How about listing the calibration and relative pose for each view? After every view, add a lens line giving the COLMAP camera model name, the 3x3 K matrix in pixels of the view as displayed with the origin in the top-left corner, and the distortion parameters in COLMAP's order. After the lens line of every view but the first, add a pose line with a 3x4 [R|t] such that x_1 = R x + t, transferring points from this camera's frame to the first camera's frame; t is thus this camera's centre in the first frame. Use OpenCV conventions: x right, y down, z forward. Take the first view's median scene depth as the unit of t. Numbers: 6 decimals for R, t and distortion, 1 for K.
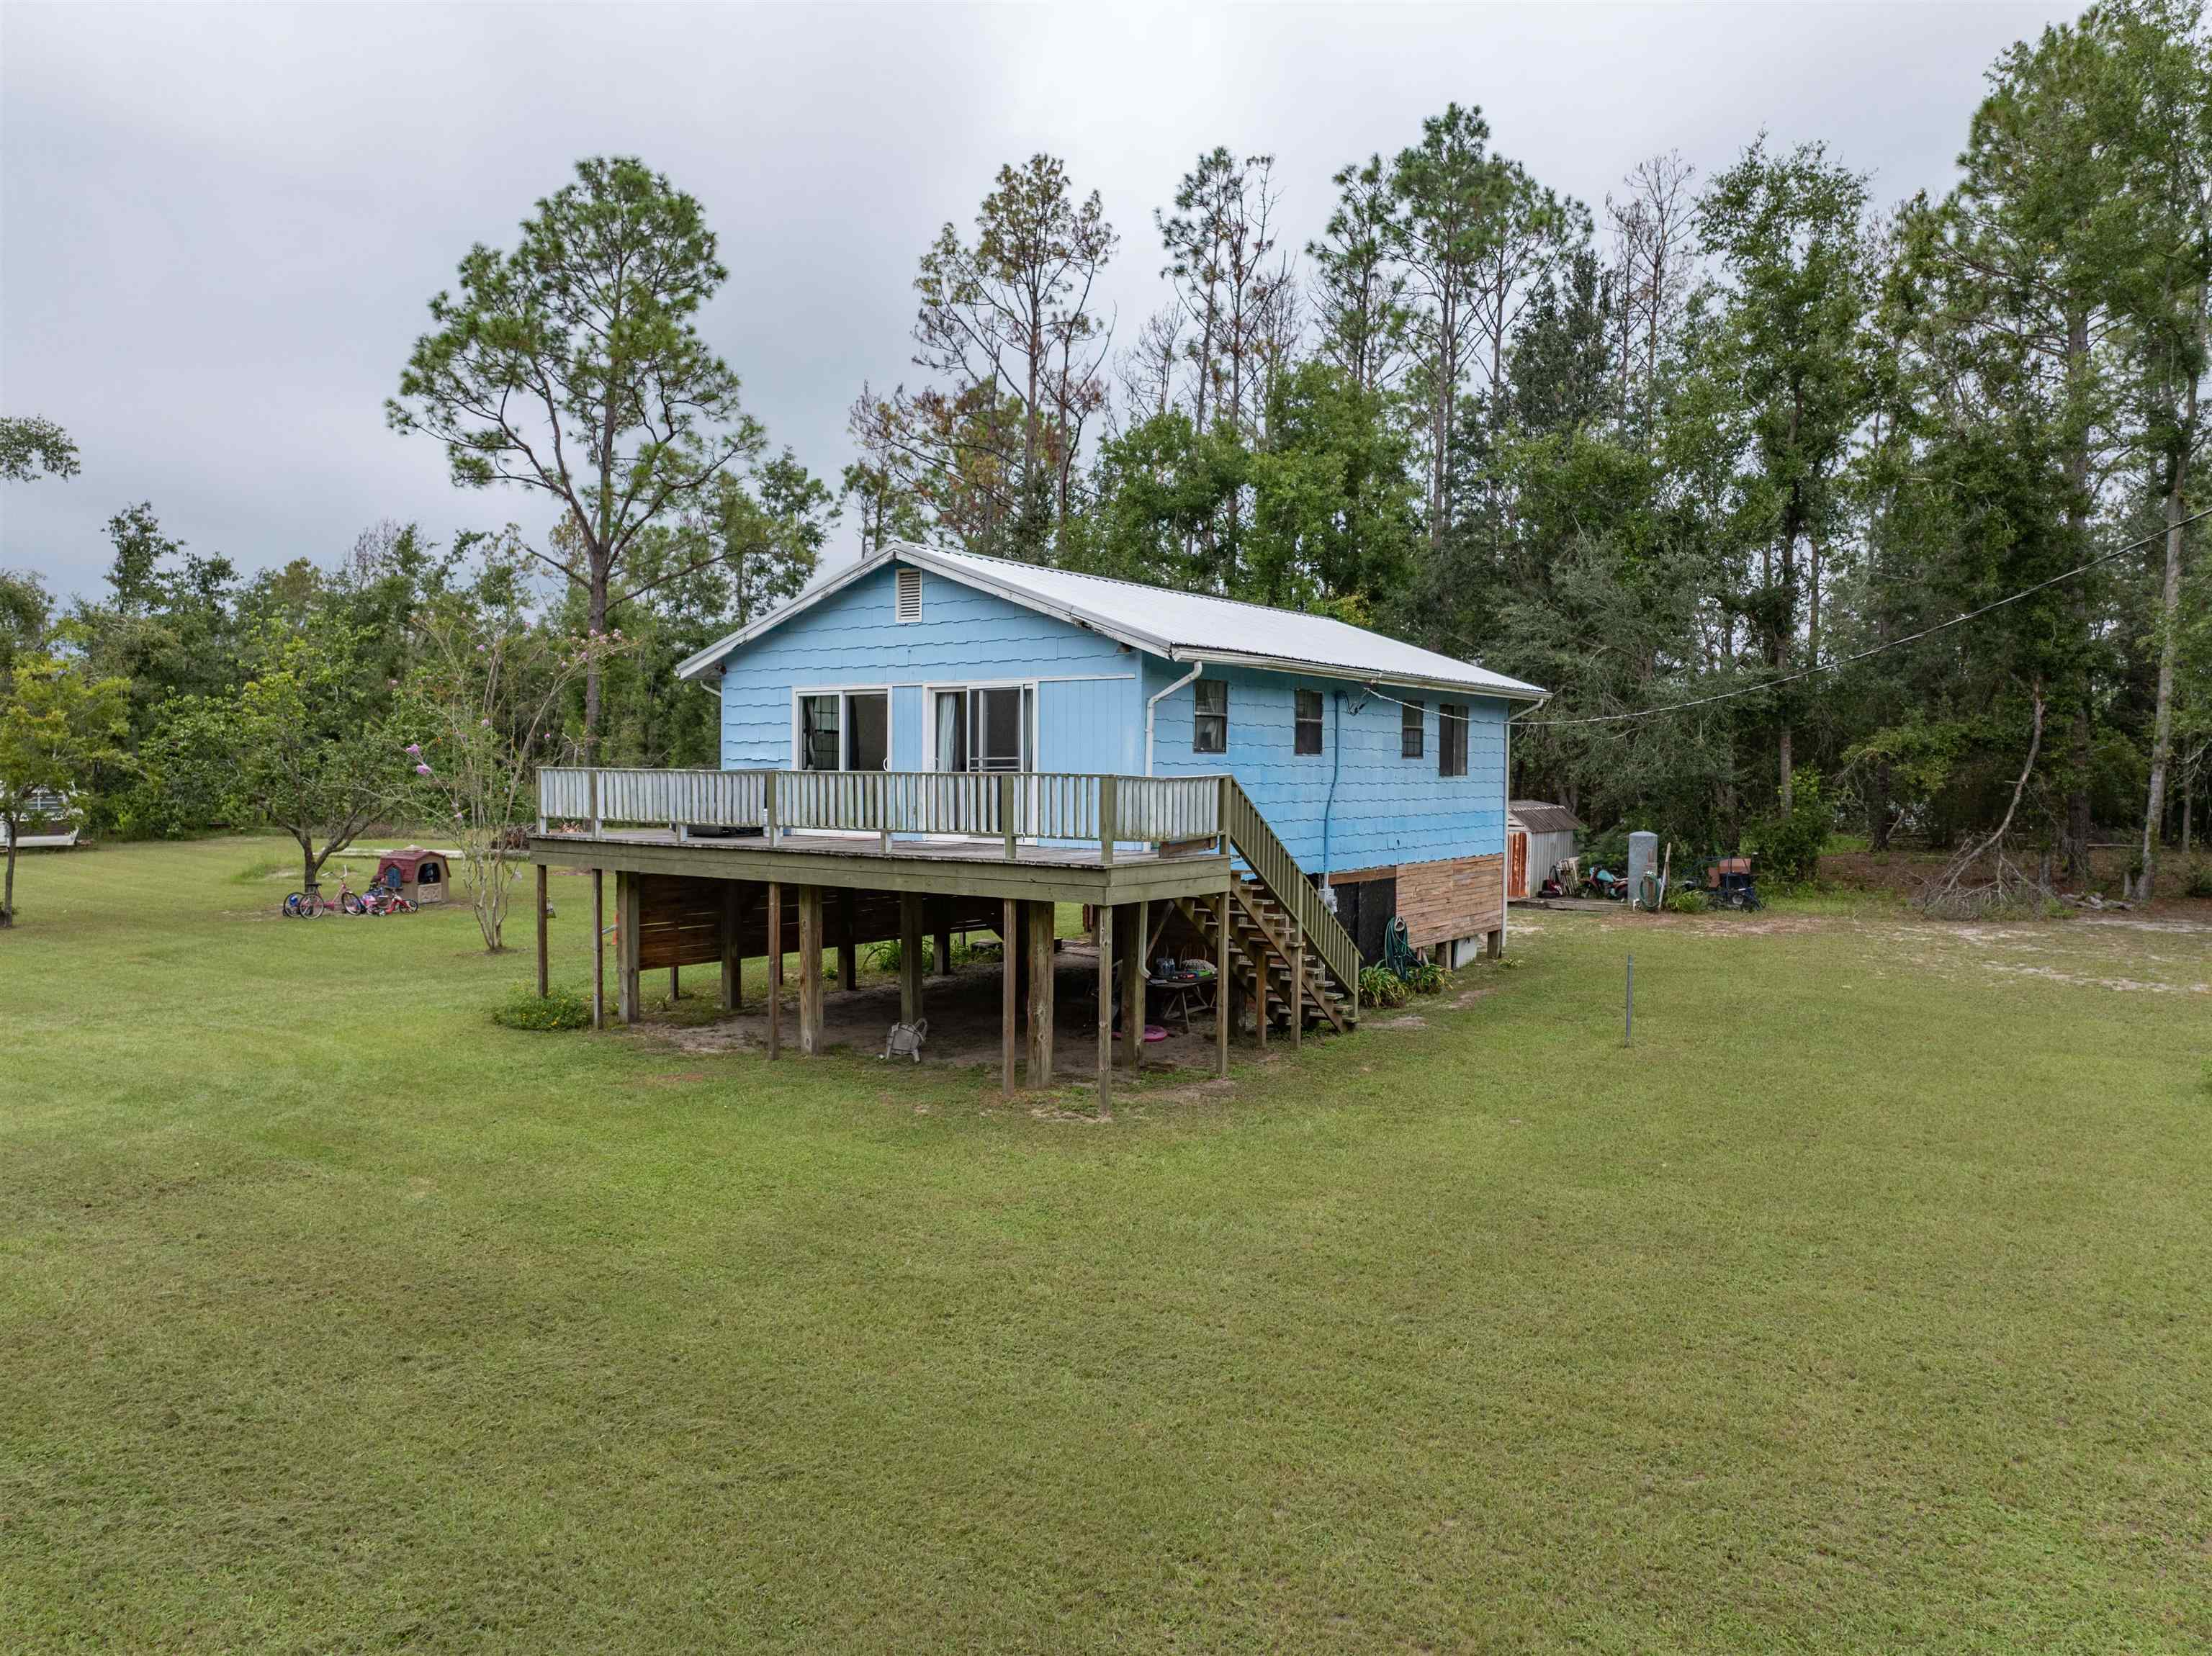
lens RADIAL K [[1561.2, 0, 1098.5], [0, 1561.2, 812.5], [0, 0, 1]] dist [-0.045872, 0.018218]
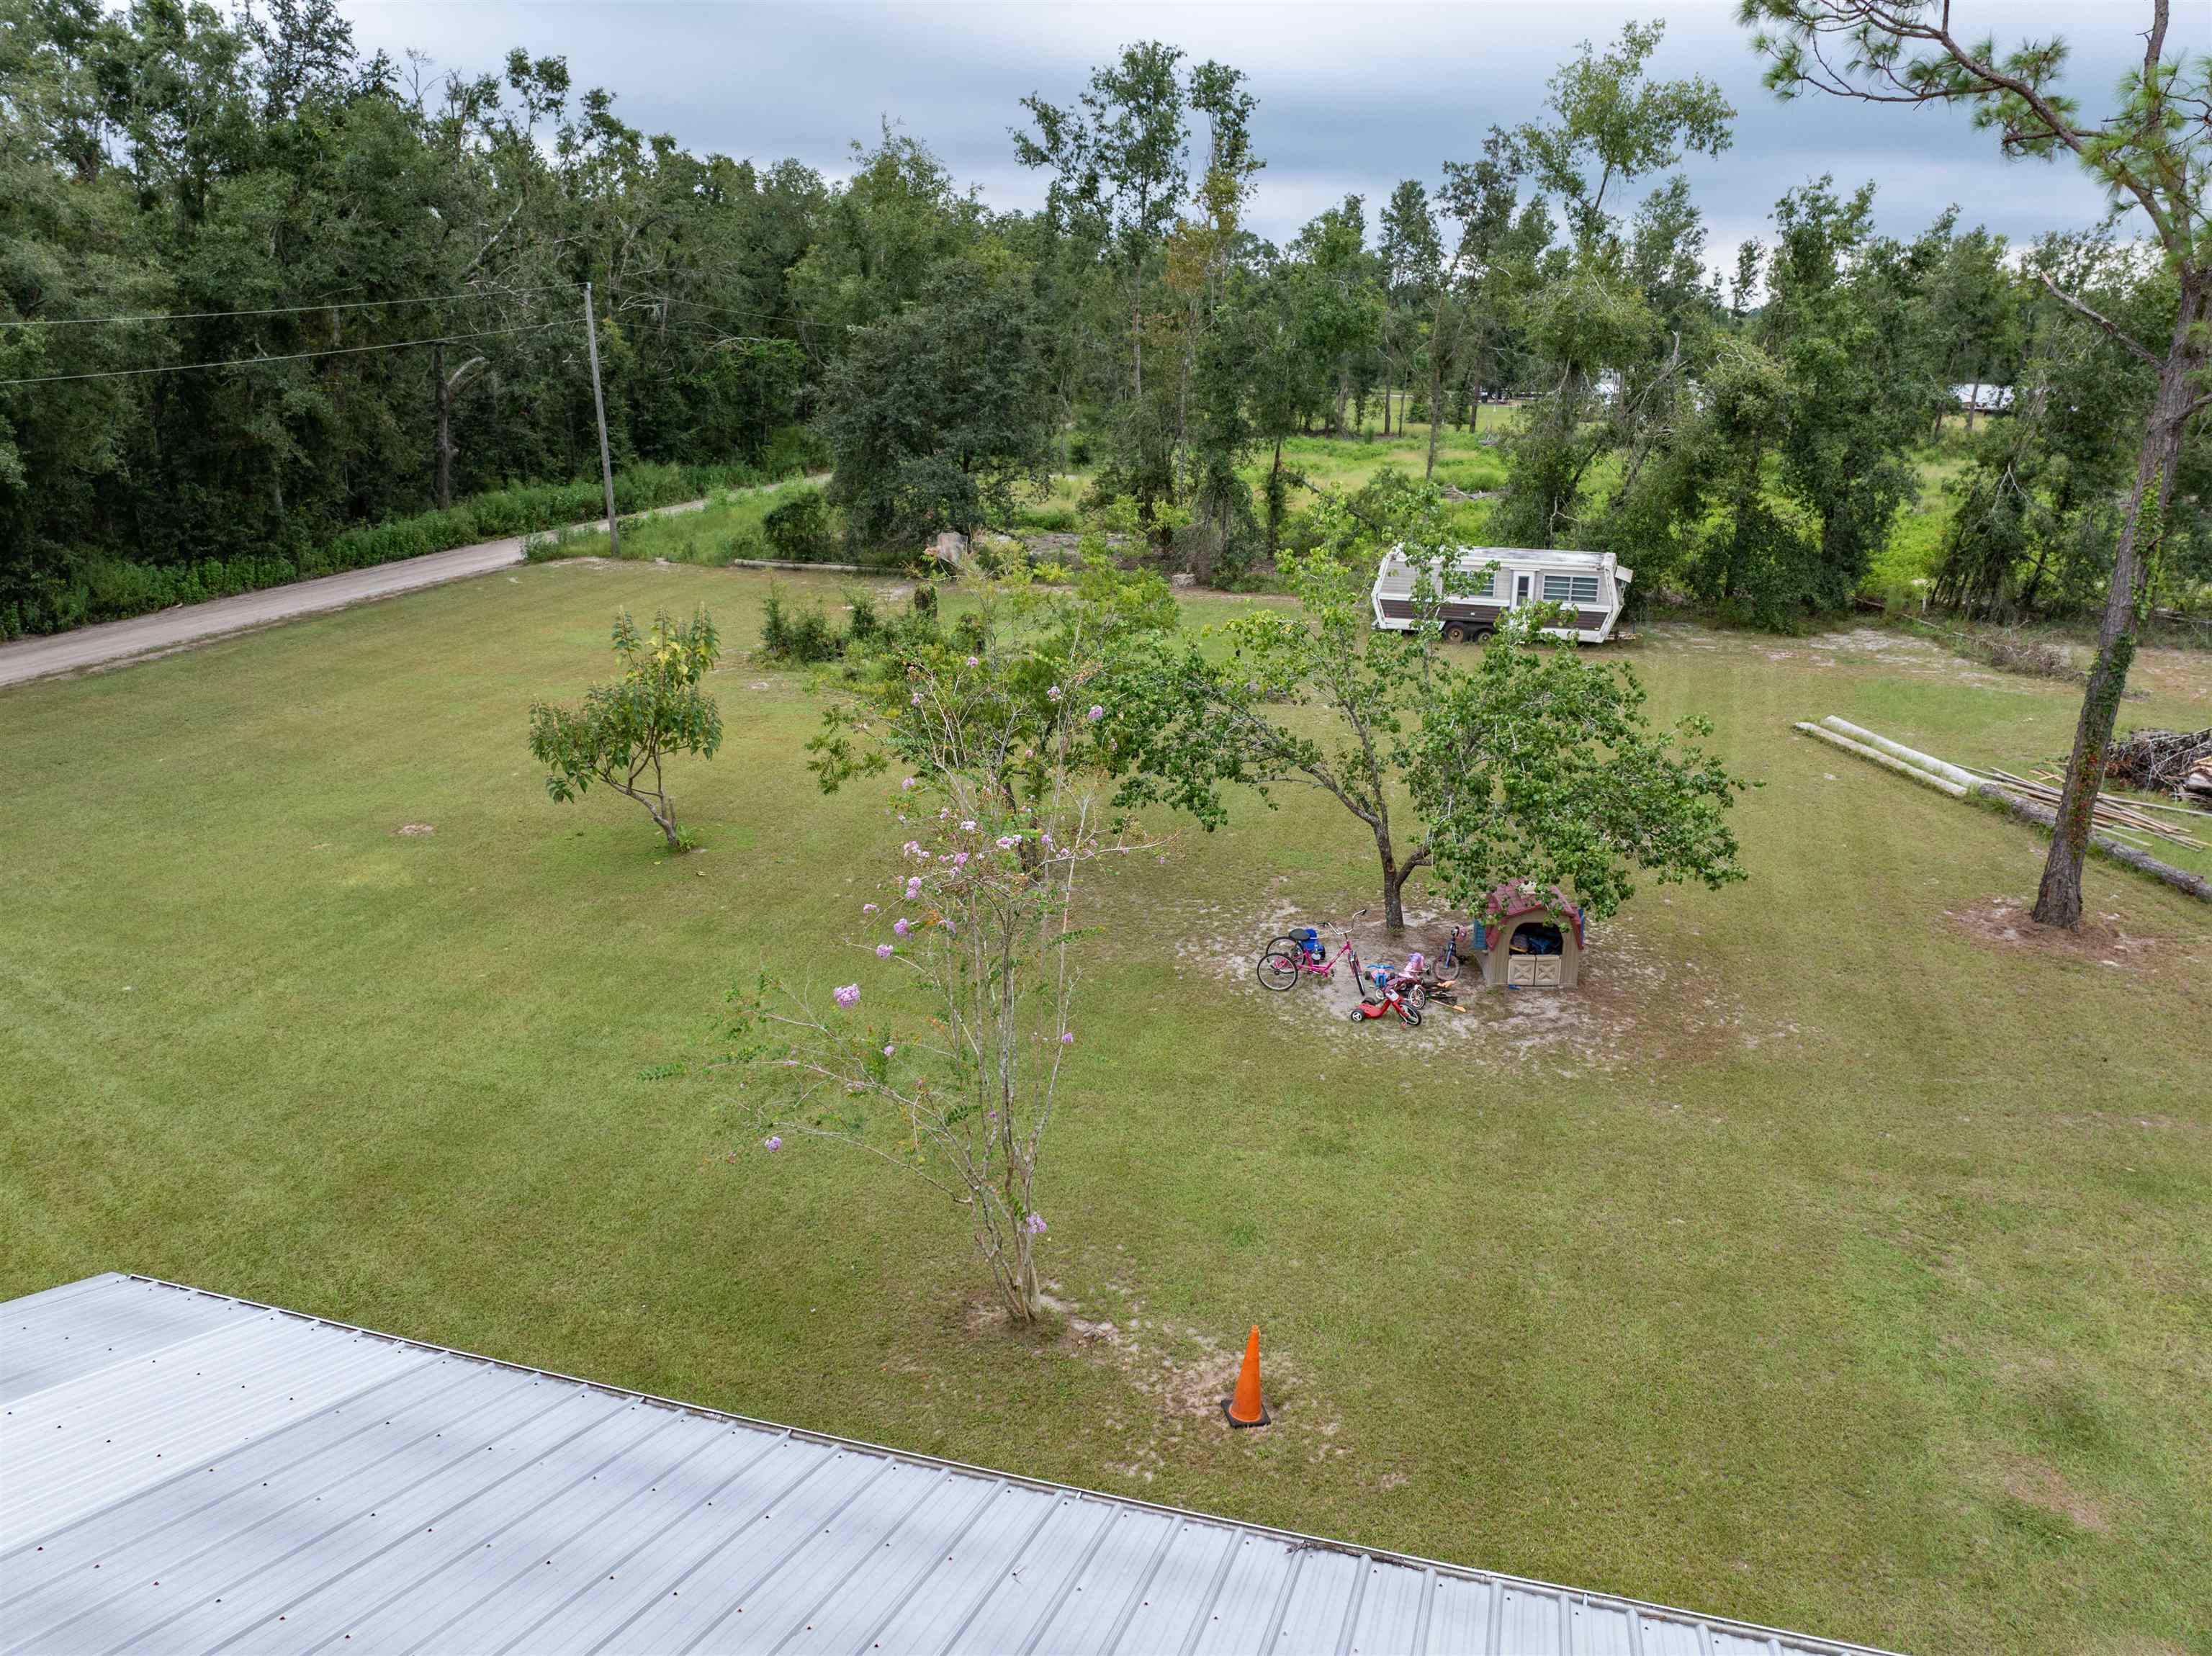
lens RADIAL K [[1561.2, 0, 1100.5], [0, 1561.2, 819.2], [0, 0, 1]] dist [-0.045872, 0.018218]
pose [[0.335676, 0.280993, -0.899091, 0.019870], [-0.033474, 0.957427, 0.286727, -0.110271], [0.941383, -0.066151, 0.330791, 0.427588]]
